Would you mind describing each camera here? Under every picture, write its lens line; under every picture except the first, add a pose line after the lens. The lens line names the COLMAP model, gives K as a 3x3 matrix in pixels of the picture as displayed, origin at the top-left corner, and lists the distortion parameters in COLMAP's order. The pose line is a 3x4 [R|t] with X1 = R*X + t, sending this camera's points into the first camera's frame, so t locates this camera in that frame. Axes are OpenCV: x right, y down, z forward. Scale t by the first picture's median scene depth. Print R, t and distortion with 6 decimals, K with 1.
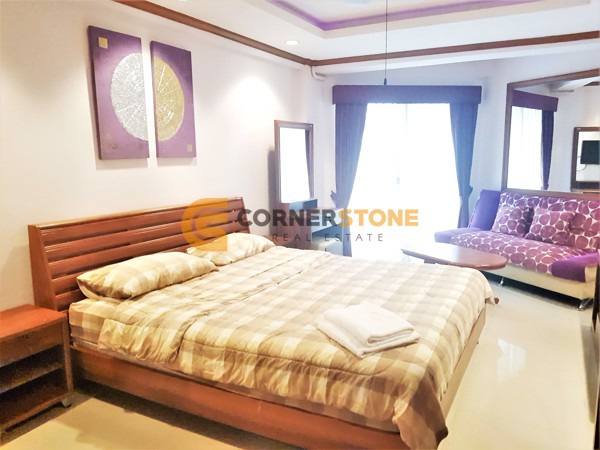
lens RADIAL K [[471.3, 0, 306.1], [0, 471.3, 225.3], [0, 0, 1]] dist [0.082084, -0.120049]
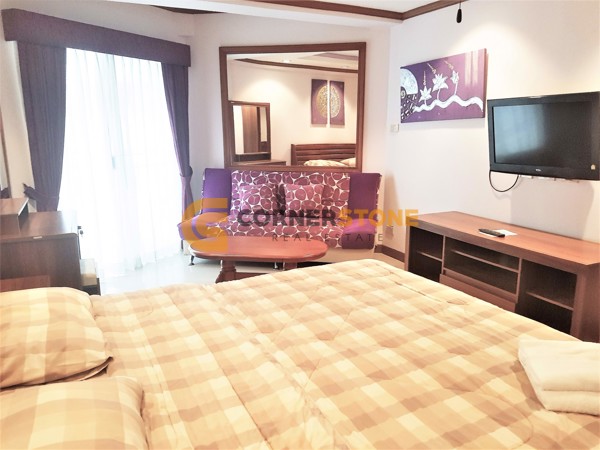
lens RADIAL K [[471.3, 0, 306.1], [0, 471.3, 225.3], [0, 0, 1]] dist [0.082084, -0.120049]
pose [[0.584965, -0.159524, 0.795216, -0.264321], [0.118416, 0.986758, 0.110842, -0.052932], [-0.802367, 0.029327, 0.596109, 0.382656]]
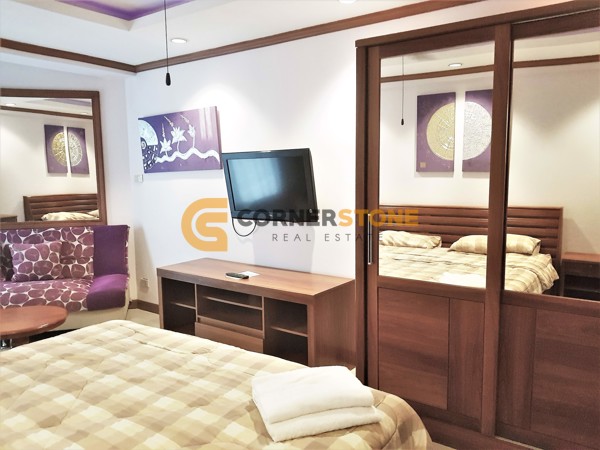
lens RADIAL K [[471.3, 0, 306.1], [0, 471.3, 225.3], [0, 0, 1]] dist [0.082084, -0.120049]
pose [[0.136249, -0.108029, 0.984767, -0.255993], [0.160663, 0.983287, 0.085638, -0.055493], [-0.977560, 0.146548, 0.151328, 0.356048]]
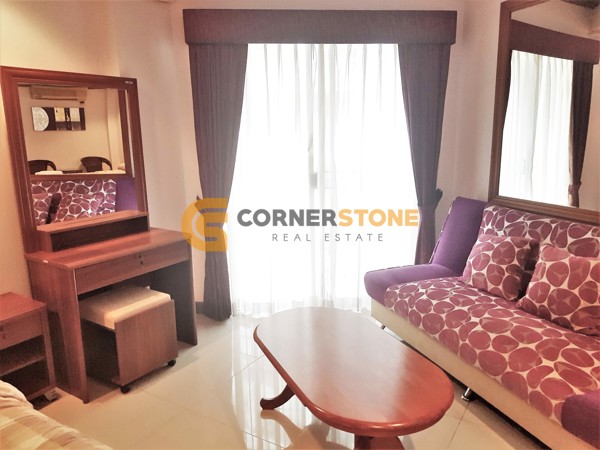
lens RADIAL K [[471.3, 0, 306.1], [0, 471.3, 225.3], [0, 0, 1]] dist [0.082084, -0.120049]
pose [[0.997768, 0.013177, -0.065459, 0.260021], [-0.009881, 0.998679, 0.050423, -0.077547], [0.066037, -0.049664, 0.996580, 0.474111]]
